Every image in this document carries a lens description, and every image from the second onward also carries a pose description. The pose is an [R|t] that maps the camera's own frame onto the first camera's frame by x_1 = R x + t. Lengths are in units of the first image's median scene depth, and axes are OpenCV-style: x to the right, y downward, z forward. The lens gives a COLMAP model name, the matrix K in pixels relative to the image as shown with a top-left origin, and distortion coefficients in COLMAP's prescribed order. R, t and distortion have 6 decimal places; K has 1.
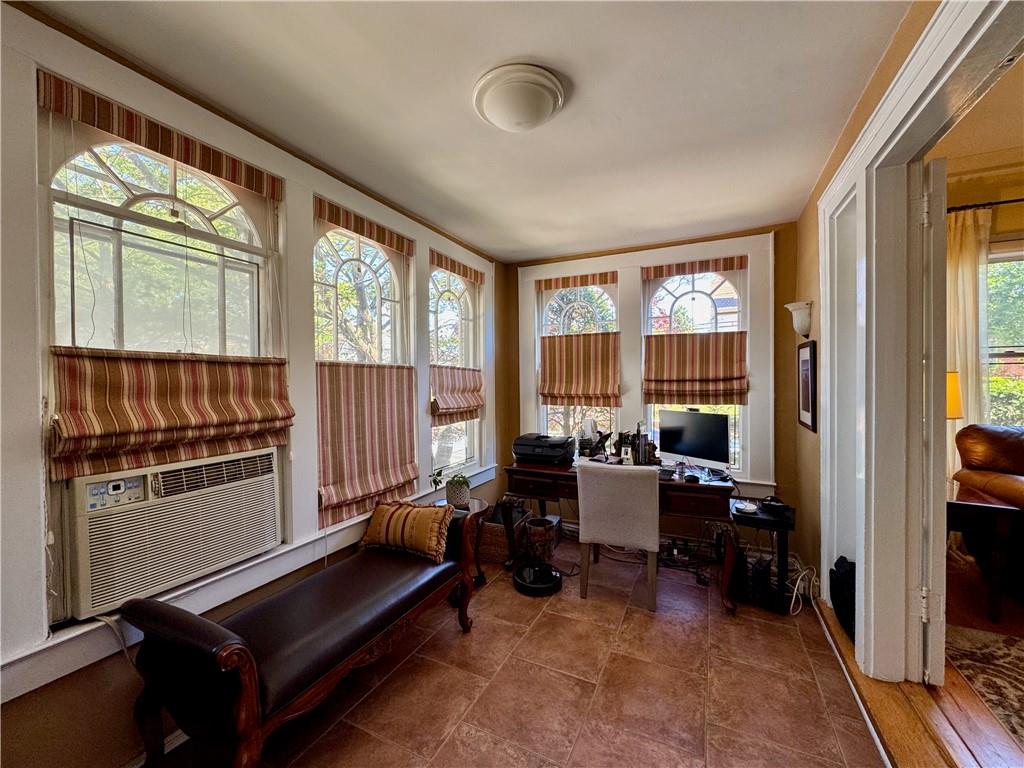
lens RADIAL K [[409.9, 0, 511.9], [0, 409.9, 387.3], [0, 0, 1]] dist [-0.000028, 0.000196]
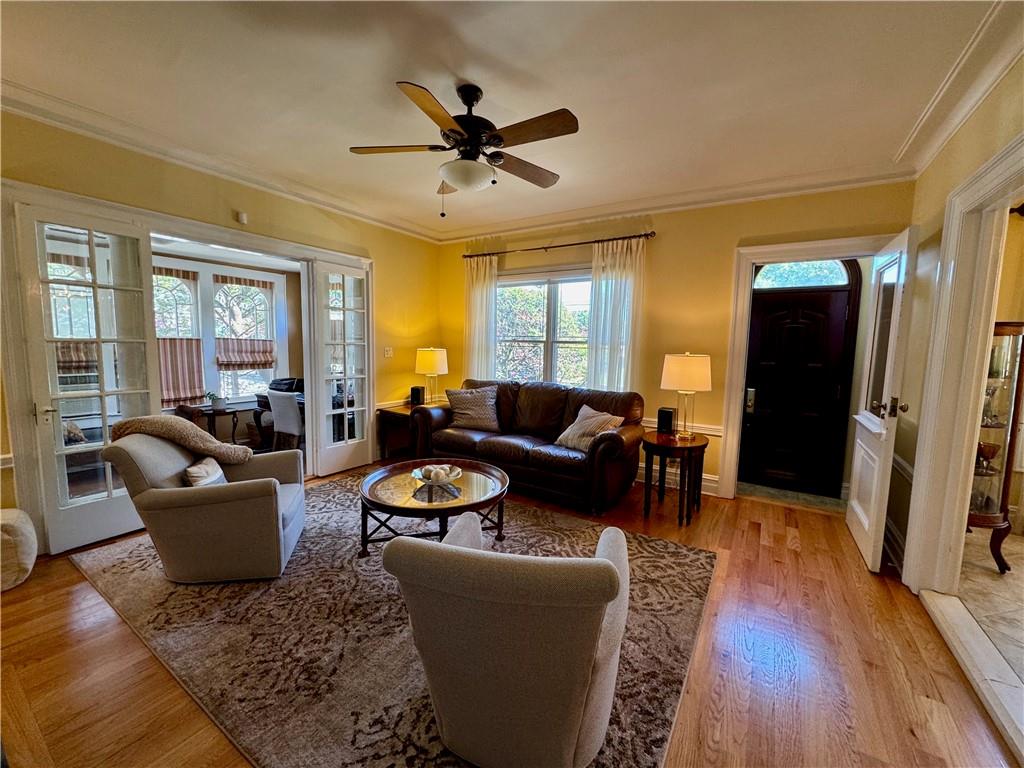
lens RADIAL K [[409.9, 0, 512.6], [0, 409.9, 383.6], [0, 0, 1]] dist [-0.000028, 0.000196]
pose [[0.993023, 0.037368, -0.111847, 1.420040], [-0.027835, 0.995940, 0.085610, -0.046352], [0.114592, -0.081899, 0.990031, -0.745342]]
